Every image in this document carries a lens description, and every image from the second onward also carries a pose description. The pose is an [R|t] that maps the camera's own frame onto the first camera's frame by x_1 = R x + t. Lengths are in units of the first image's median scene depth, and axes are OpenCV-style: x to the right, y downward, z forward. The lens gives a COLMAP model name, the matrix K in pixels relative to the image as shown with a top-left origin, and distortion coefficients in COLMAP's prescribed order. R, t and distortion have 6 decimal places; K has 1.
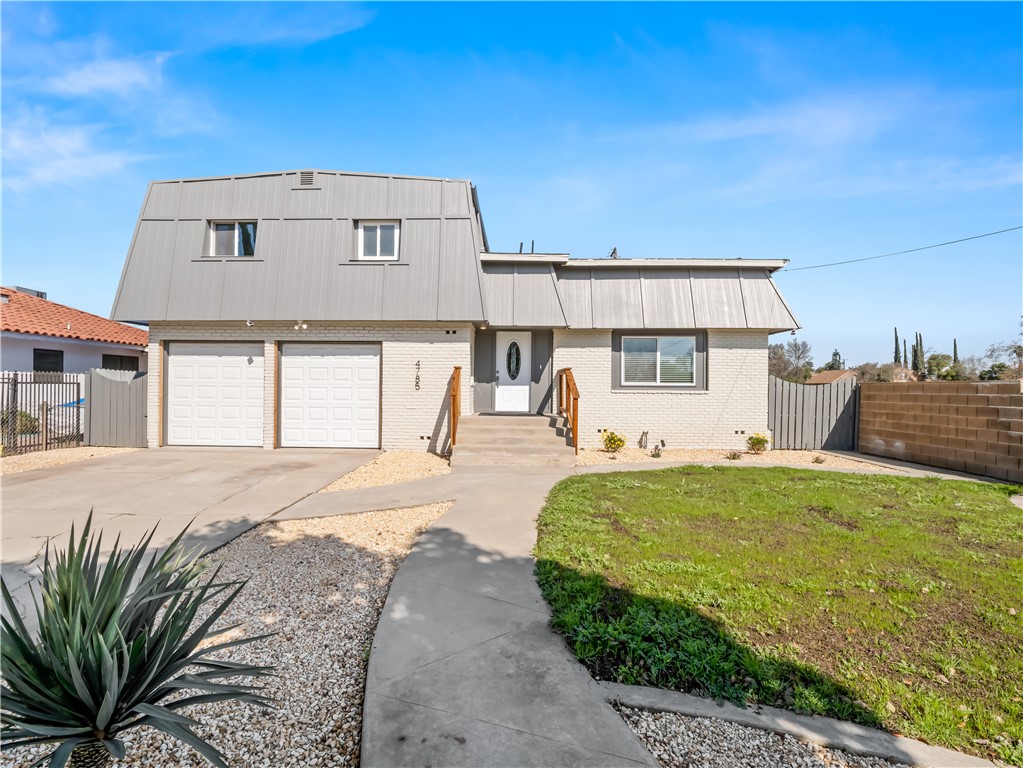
lens RADIAL K [[494.3, 0, 508.6], [0, 494.3, 382.0], [0, 0, 1]] dist [-0.009221, -0.005028]
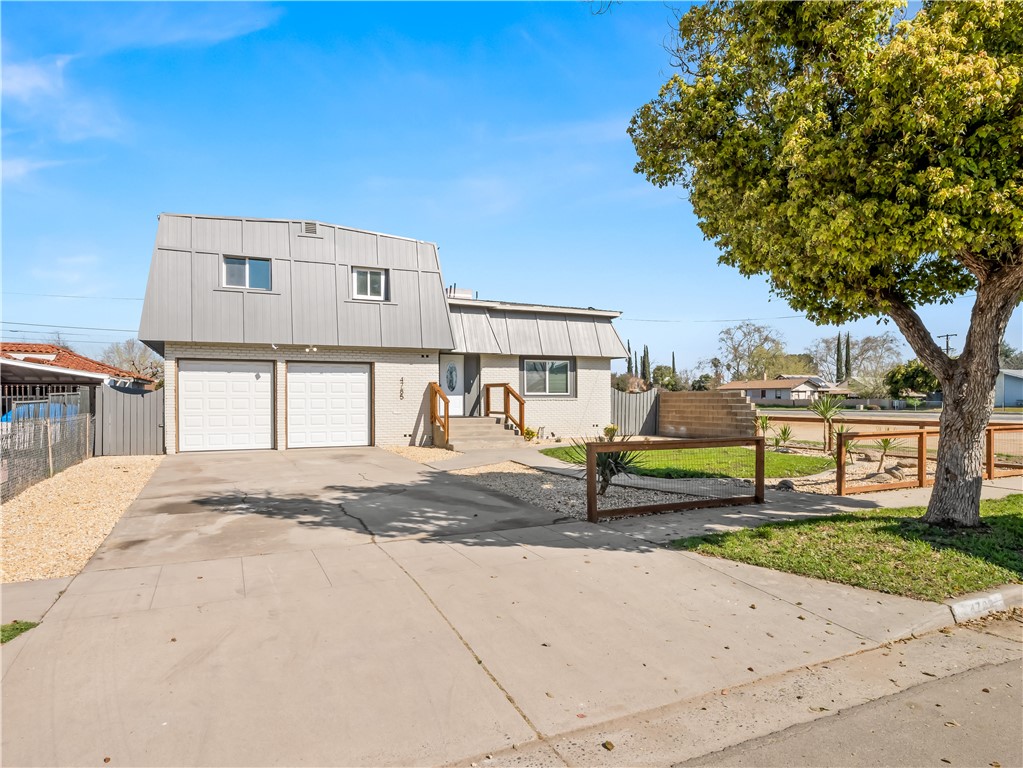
lens RADIAL K [[589.3, 0, 483.2], [0, 589.3, 399.6], [0, 0, 1]] dist [0.001067, -0.000177]
pose [[0.906302, -0.011492, 0.422474, -0.620511], [0.006009, 0.999880, 0.014308, -0.004804], [-0.422587, -0.010429, 0.906262, -0.495742]]
